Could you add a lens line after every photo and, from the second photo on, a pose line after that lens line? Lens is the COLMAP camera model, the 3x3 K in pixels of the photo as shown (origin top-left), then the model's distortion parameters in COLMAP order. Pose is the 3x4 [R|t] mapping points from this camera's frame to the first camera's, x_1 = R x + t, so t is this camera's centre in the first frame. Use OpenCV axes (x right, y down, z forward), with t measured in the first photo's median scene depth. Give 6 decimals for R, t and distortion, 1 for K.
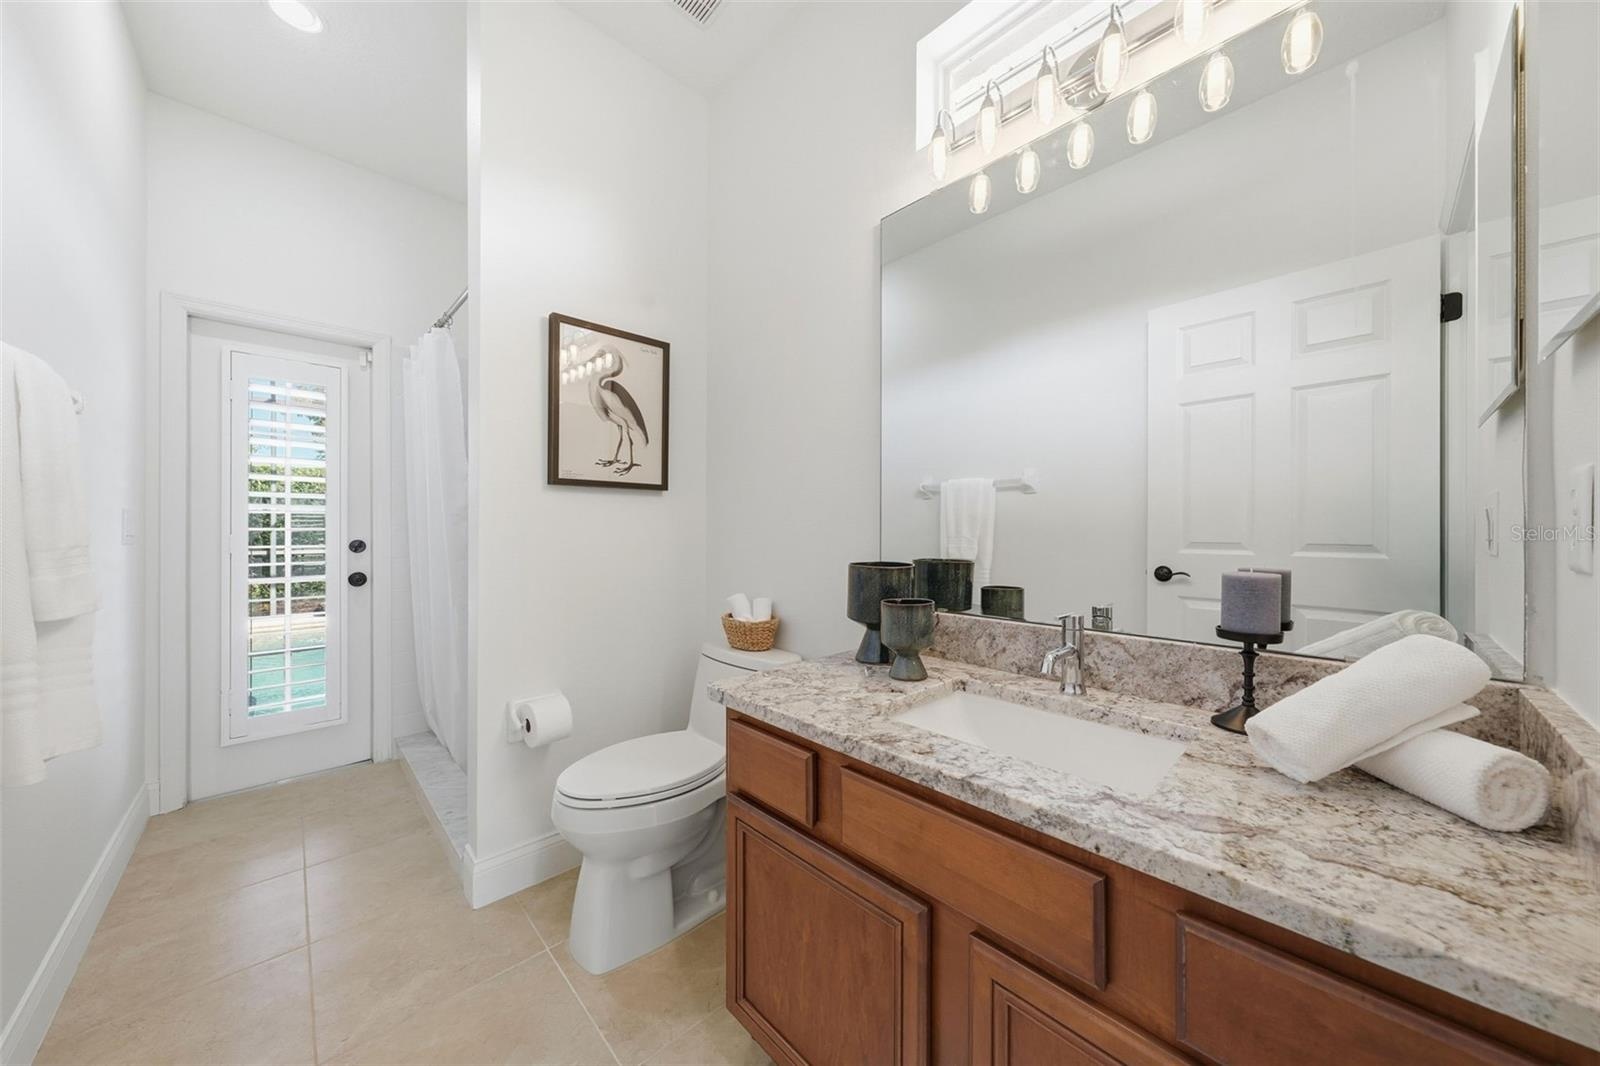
lens RADIAL K [[549.1, 0, 801.7], [0, 549.1, 530.9], [0, 0, 1]] dist [-0.000686, 0.000004]
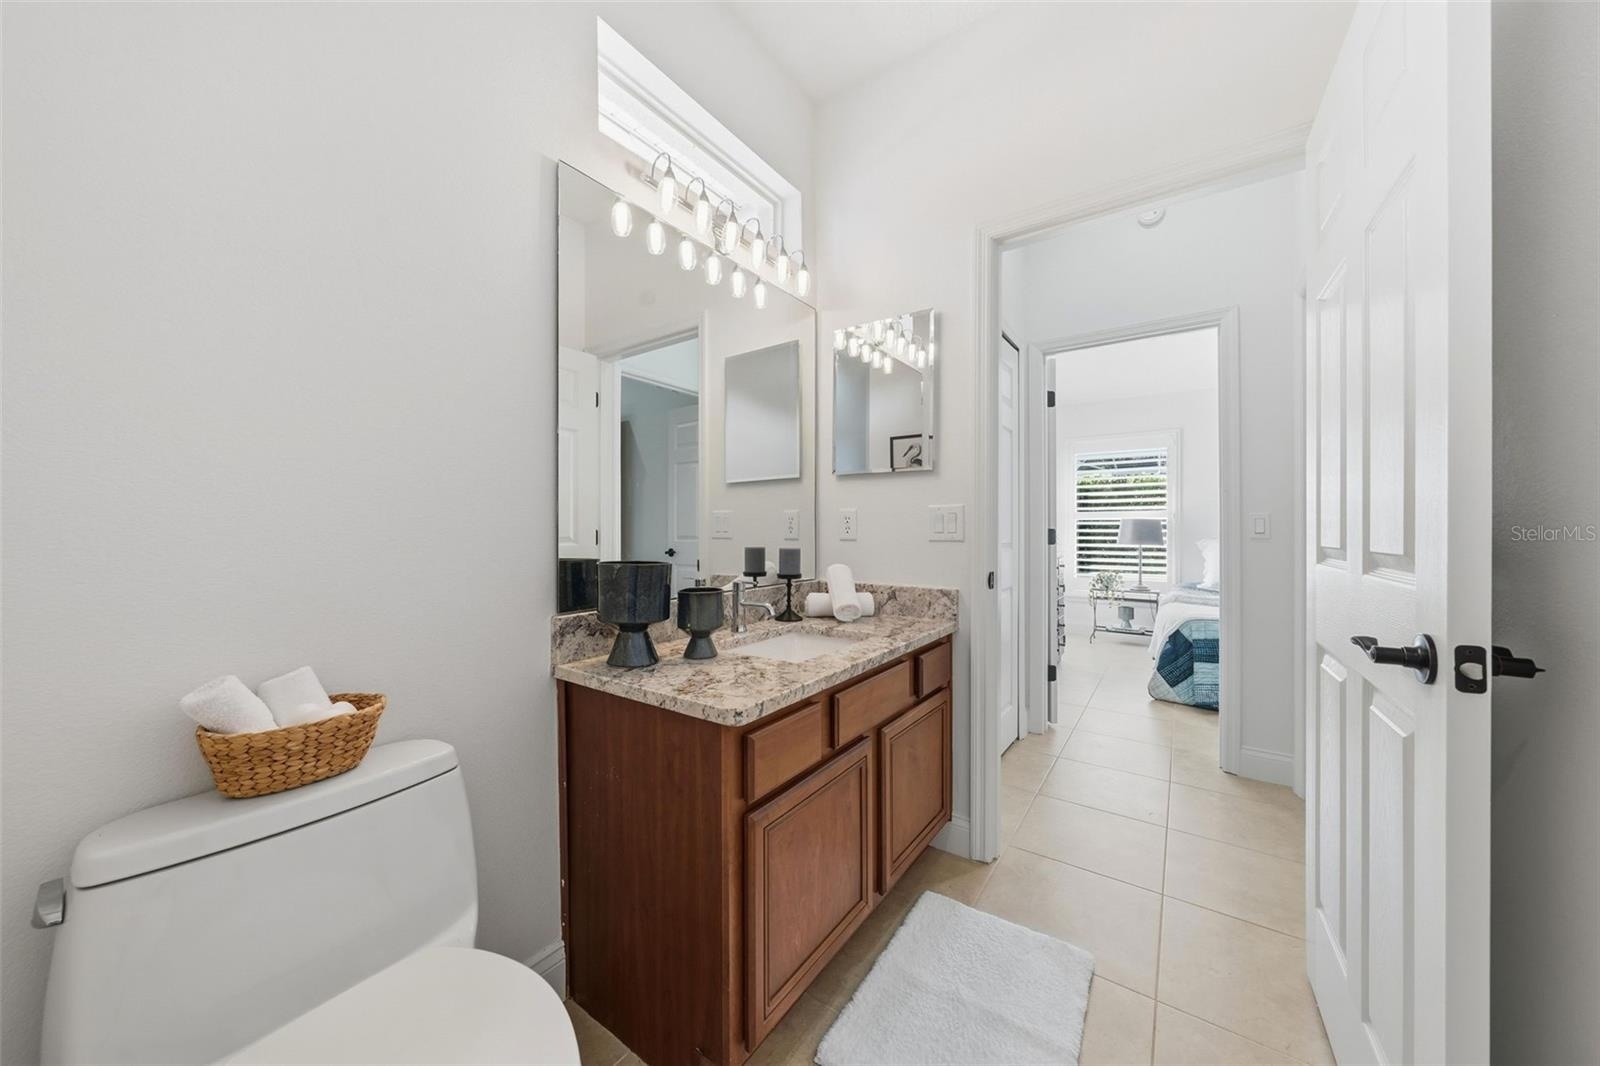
lens RADIAL K [[549.1, 0, 798.3], [0, 549.1, 526.2], [0, 0, 1]] dist [-0.000686, 0.000004]
pose [[-0.192200, -0.001410, 0.981355, -1.153462], [-0.001433, 0.999998, 0.001156, -0.004132], [-0.981355, -0.001184, -0.192202, 1.218439]]
